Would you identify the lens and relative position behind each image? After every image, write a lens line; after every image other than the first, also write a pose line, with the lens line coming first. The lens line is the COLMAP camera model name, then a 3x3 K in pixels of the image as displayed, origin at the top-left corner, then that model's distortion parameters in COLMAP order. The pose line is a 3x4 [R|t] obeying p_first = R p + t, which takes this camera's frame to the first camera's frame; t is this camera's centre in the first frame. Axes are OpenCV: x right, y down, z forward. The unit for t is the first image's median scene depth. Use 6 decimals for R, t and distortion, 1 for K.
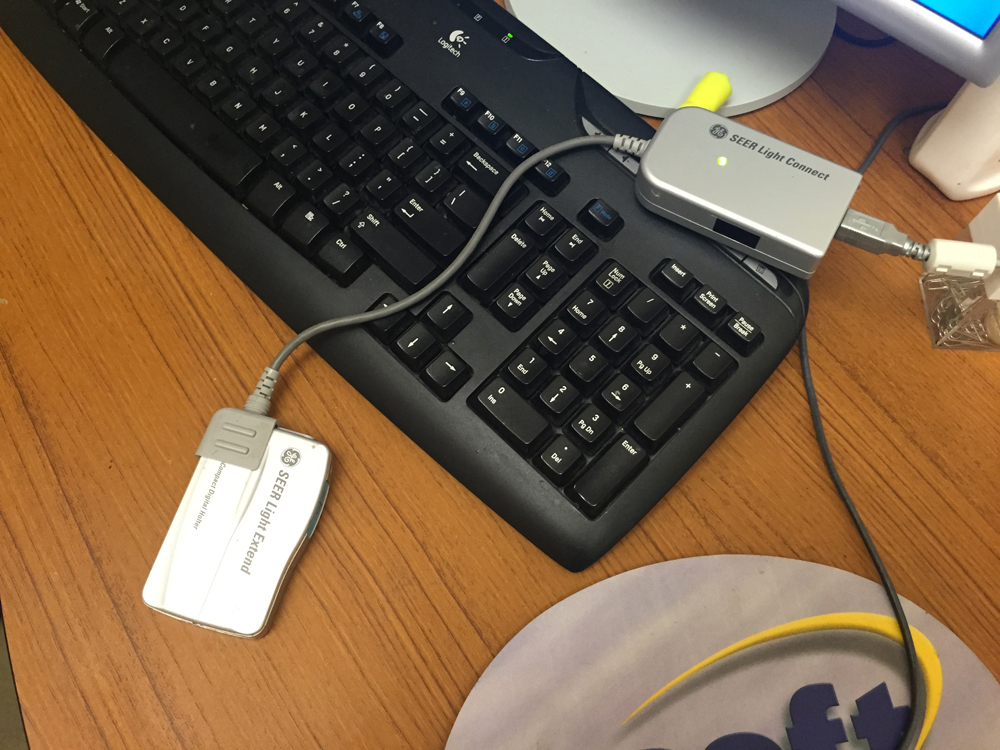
lens RADIAL K [[867.4, 0, 499.3], [0, 867.4, 380.0], [0, 0, 1]] dist [0.053537, -0.063351]
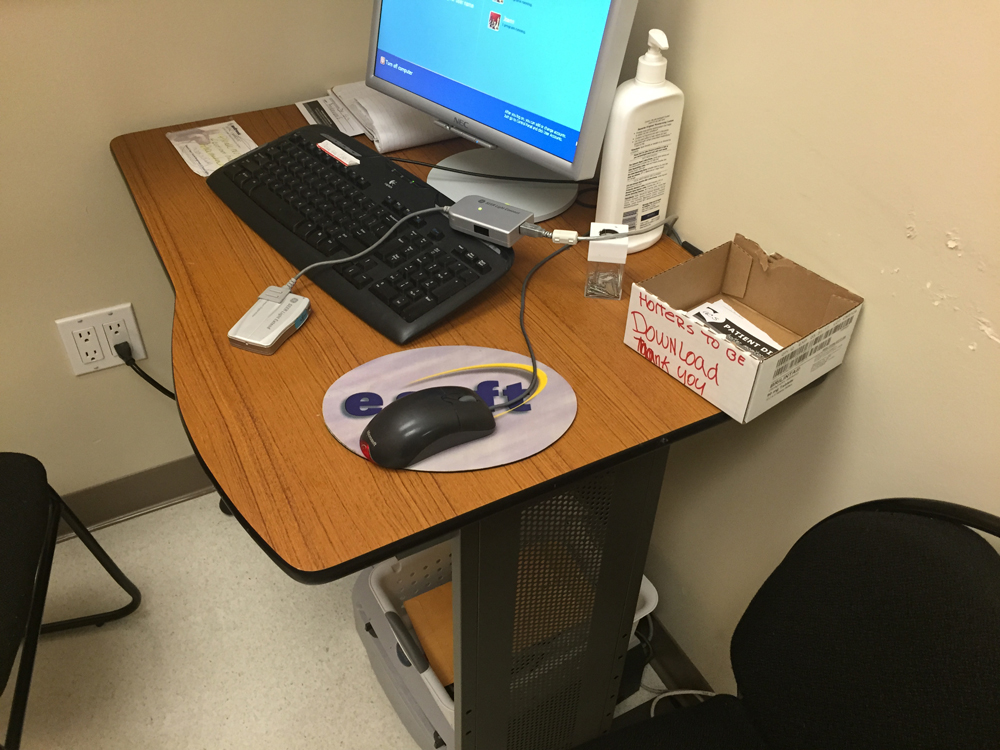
lens RADIAL K [[867.4, 0, 500.8], [0, 867.4, 372.2], [0, 0, 1]] dist [0.053537, -0.063351]
pose [[0.994274, 0.029510, -0.102704, 0.584934], [-0.070052, 0.905780, -0.417918, 1.221728], [0.080694, 0.422719, 0.902661, -1.067002]]
